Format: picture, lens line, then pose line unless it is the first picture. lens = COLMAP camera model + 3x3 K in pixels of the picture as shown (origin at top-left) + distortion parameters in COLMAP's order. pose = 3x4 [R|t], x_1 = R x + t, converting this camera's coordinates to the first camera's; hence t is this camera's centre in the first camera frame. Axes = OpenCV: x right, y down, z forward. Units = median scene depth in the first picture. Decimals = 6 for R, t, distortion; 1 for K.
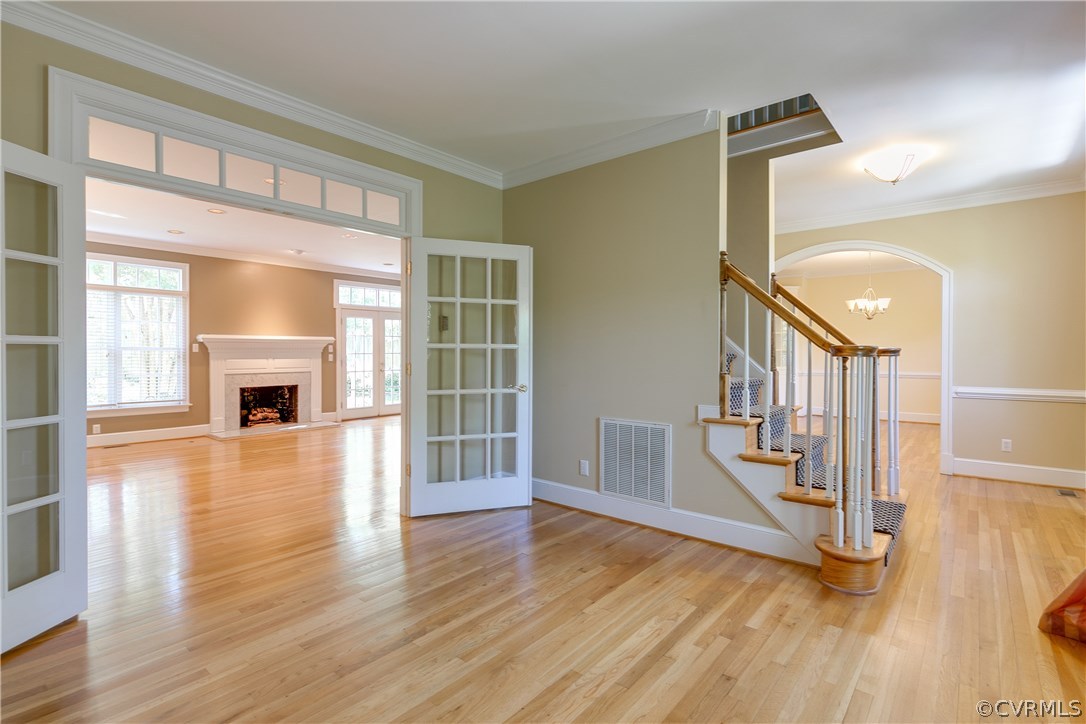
lens RADIAL K [[557.5, 0, 543.1], [0, 557.5, 356.7], [0, 0, 1]] dist [0.004865, 0.003128]
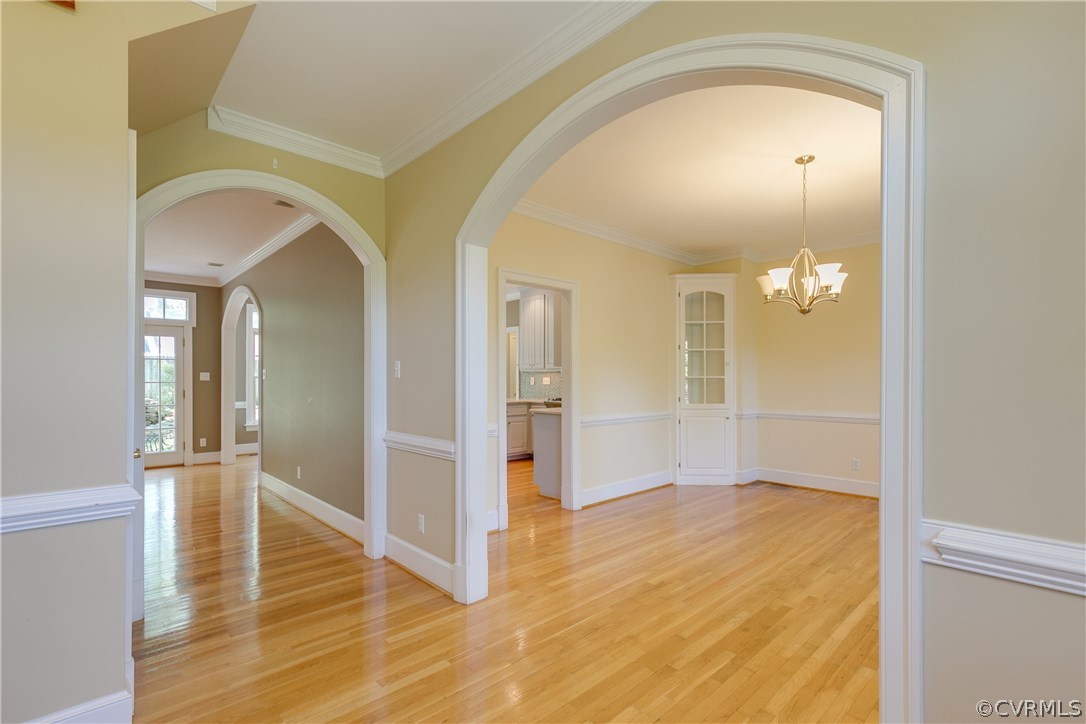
lens RADIAL K [[502.8, 0, 534.7], [0, 502.8, 378.4], [0, 0, 1]] dist [-0.004524, -0.001102]
pose [[0.986236, -0.001952, -0.165332, 0.666864], [0.000081, 0.999936, -0.011322, -0.008790], [0.165344, 0.011152, 0.986173, 0.835695]]
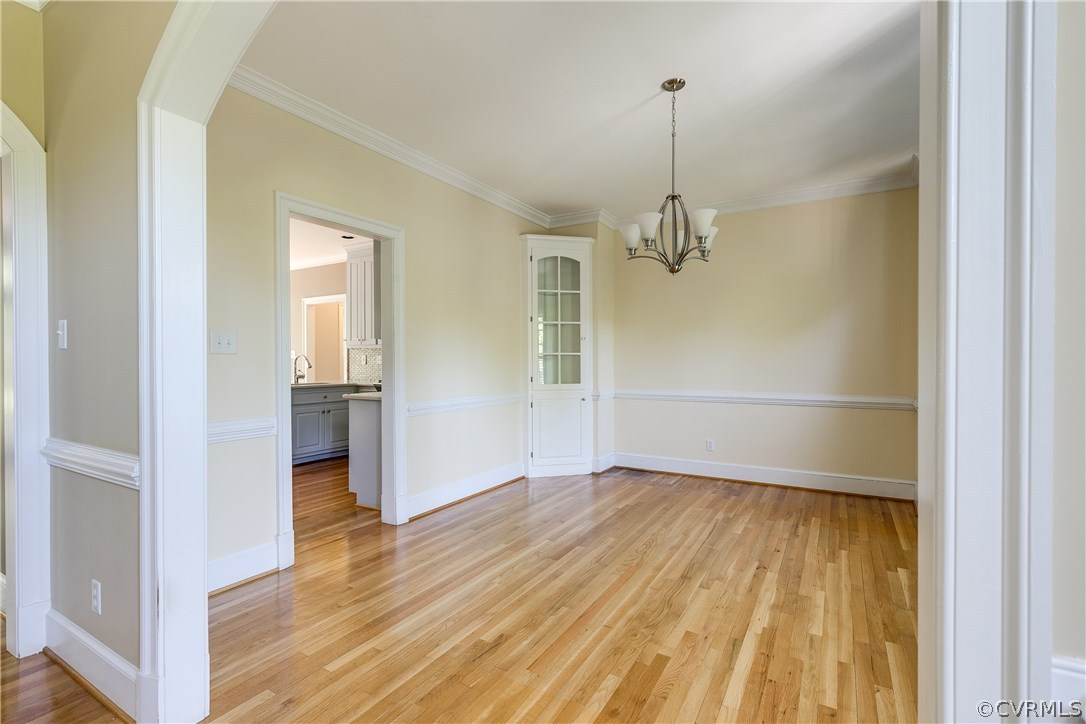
lens RADIAL K [[502.8, 0, 541.5], [0, 502.8, 361.7], [0, 0, 1]] dist [-0.004524, -0.001102]
pose [[0.992592, -0.004023, 0.121428, 0.700795], [0.004938, 0.999962, -0.007232, -0.001591], [-0.121395, 0.007778, 0.992574, 1.027425]]
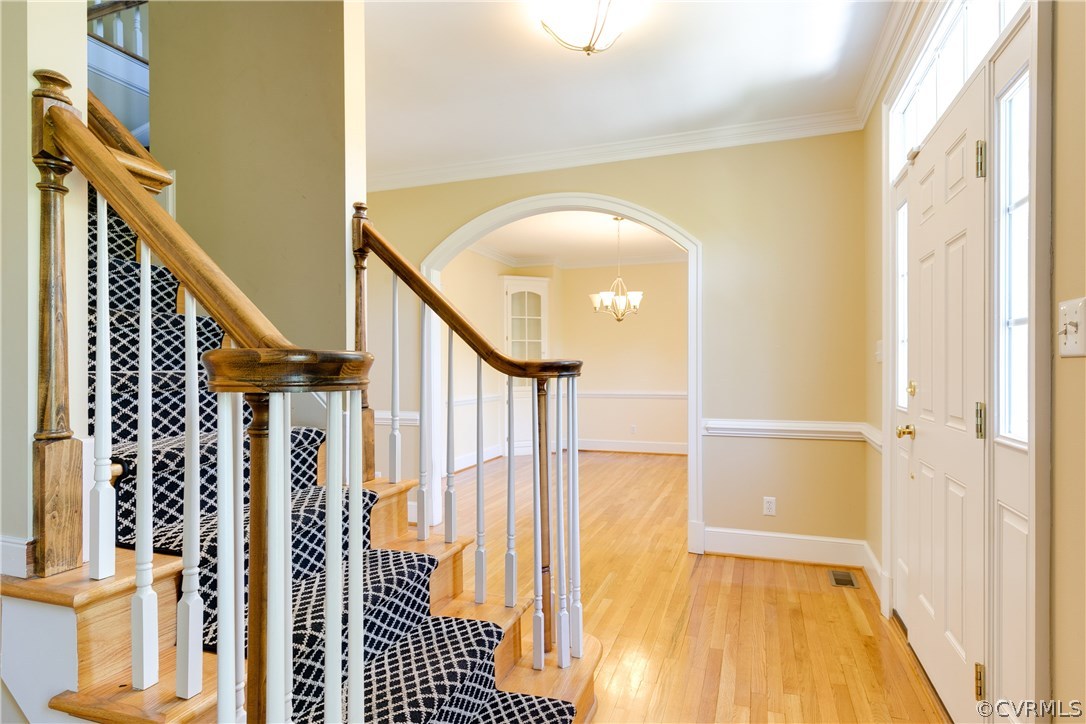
lens RADIAL K [[636.4, 0, 548.9], [0, 636.4, 370.5], [0, 0, 1]] dist [0.005334, 0.002635]
pose [[0.943090, -0.008161, 0.332438, 0.351240], [0.008879, 0.999960, -0.000642, -0.005132], [-0.332420, 0.003557, 0.943125, 0.396799]]
